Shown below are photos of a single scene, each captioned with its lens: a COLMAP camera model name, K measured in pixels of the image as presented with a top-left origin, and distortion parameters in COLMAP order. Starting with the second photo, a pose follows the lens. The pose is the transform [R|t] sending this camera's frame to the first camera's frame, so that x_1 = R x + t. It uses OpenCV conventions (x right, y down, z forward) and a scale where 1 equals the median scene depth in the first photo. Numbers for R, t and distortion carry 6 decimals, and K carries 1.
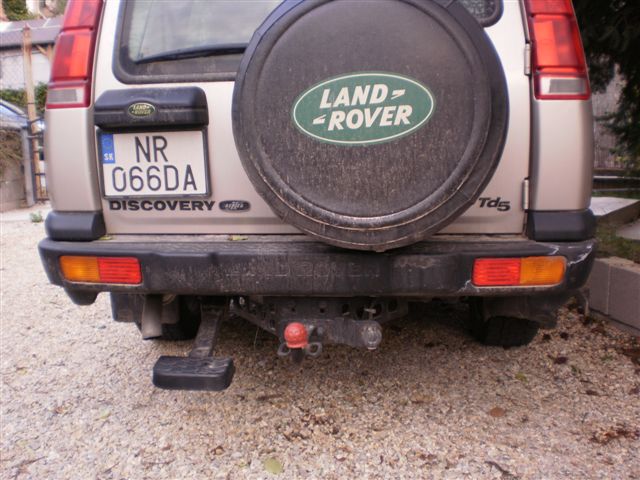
lens RADIAL K [[687.5, 0, 320.0], [0, 687.5, 240.0], [0, 0, 1]] dist [-0.052300, -0.226588]
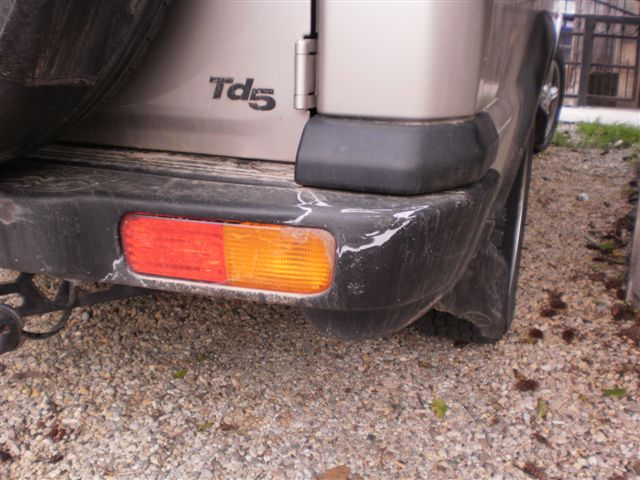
lens RADIAL K [[687.5, 0, 320.0], [0, 687.5, 240.0], [0, 0, 1]] dist [-0.052300, -0.226588]
pose [[0.968204, 0.114063, -0.222647, 0.354203], [-0.080788, 0.984881, 0.153243, -0.026145], [0.236760, -0.130383, 0.962780, 0.483375]]
